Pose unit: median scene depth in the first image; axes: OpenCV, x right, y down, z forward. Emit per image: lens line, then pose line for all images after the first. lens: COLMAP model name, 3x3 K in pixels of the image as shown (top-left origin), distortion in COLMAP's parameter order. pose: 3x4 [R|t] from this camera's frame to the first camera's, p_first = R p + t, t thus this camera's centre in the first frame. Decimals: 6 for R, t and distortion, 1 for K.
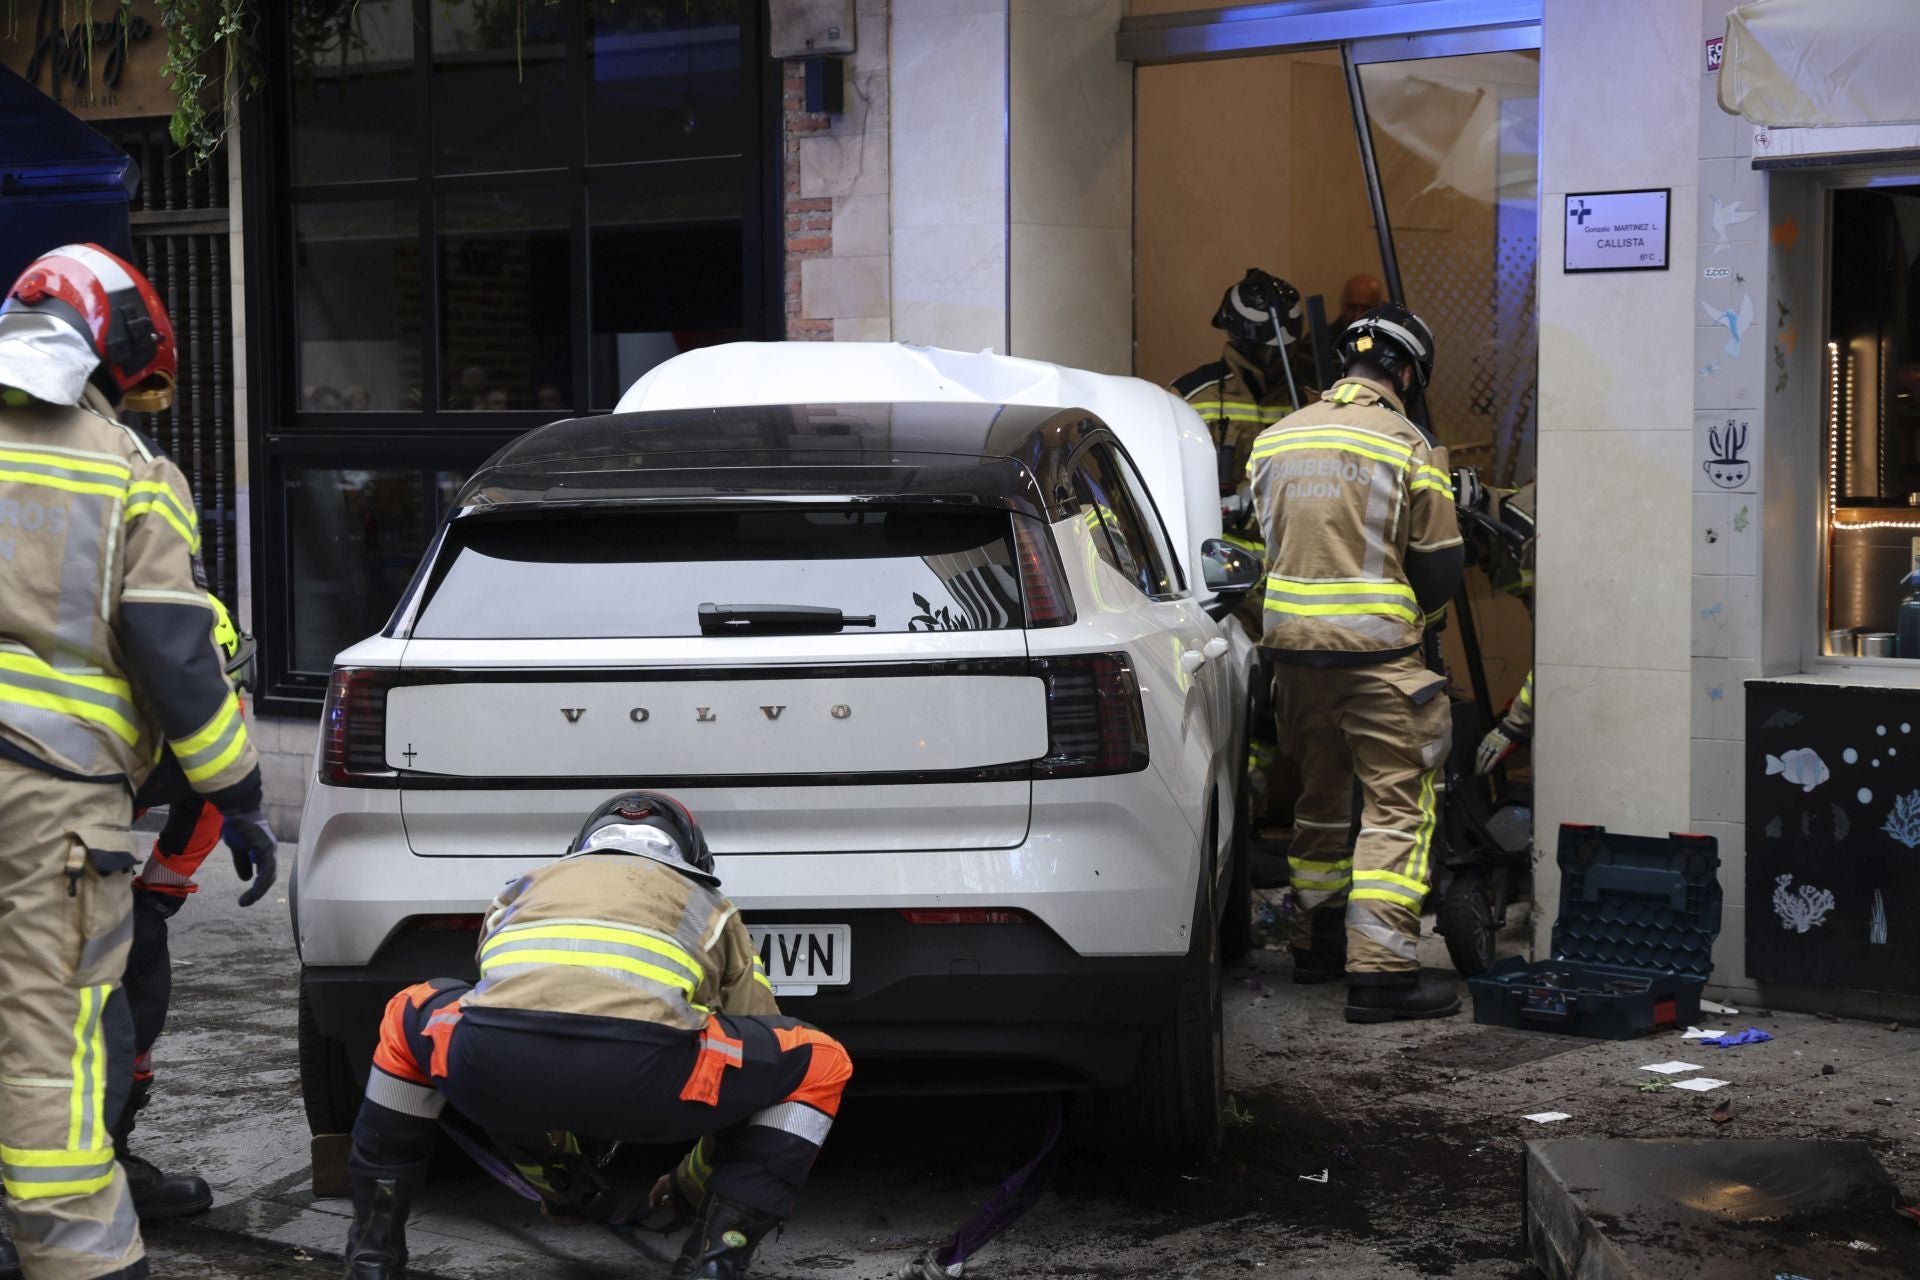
lens RADIAL K [[3818.9, 0, 957.8], [0, 3818.9, 637.8], [0, 0, 1]] dist [0.329427, 0.000000]
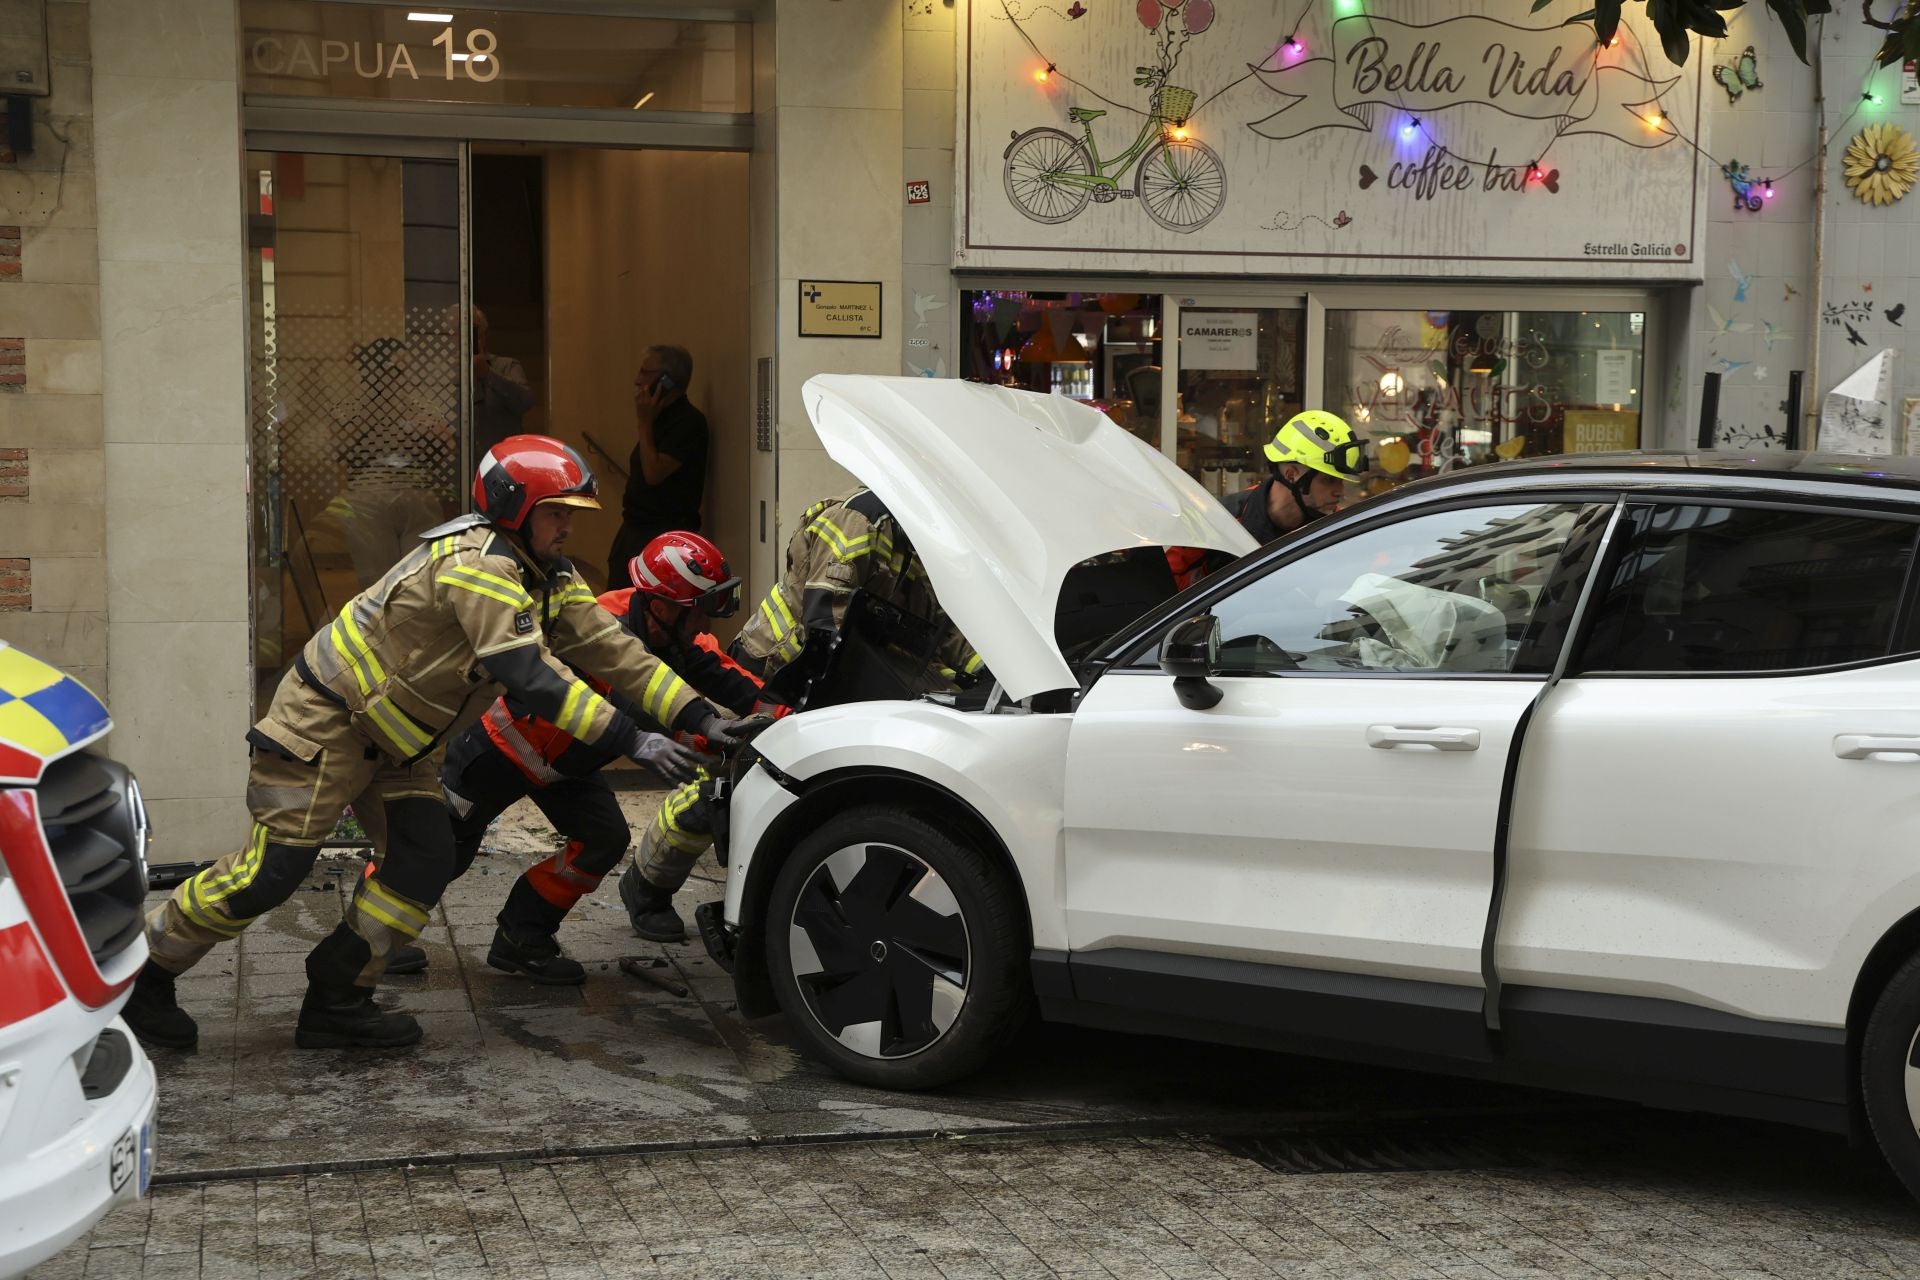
lens RADIAL K [[2902.9, 0, 987.8], [0, 2902.9, 619.1], [0, 0, 1]] dist [0.217154, 0.000000]
pose [[0.567826, -0.051201, 0.821555, -0.678244], [0.038185, 0.998628, 0.035844, -0.027930], [-0.822263, 0.011017, 0.569002, 0.349569]]
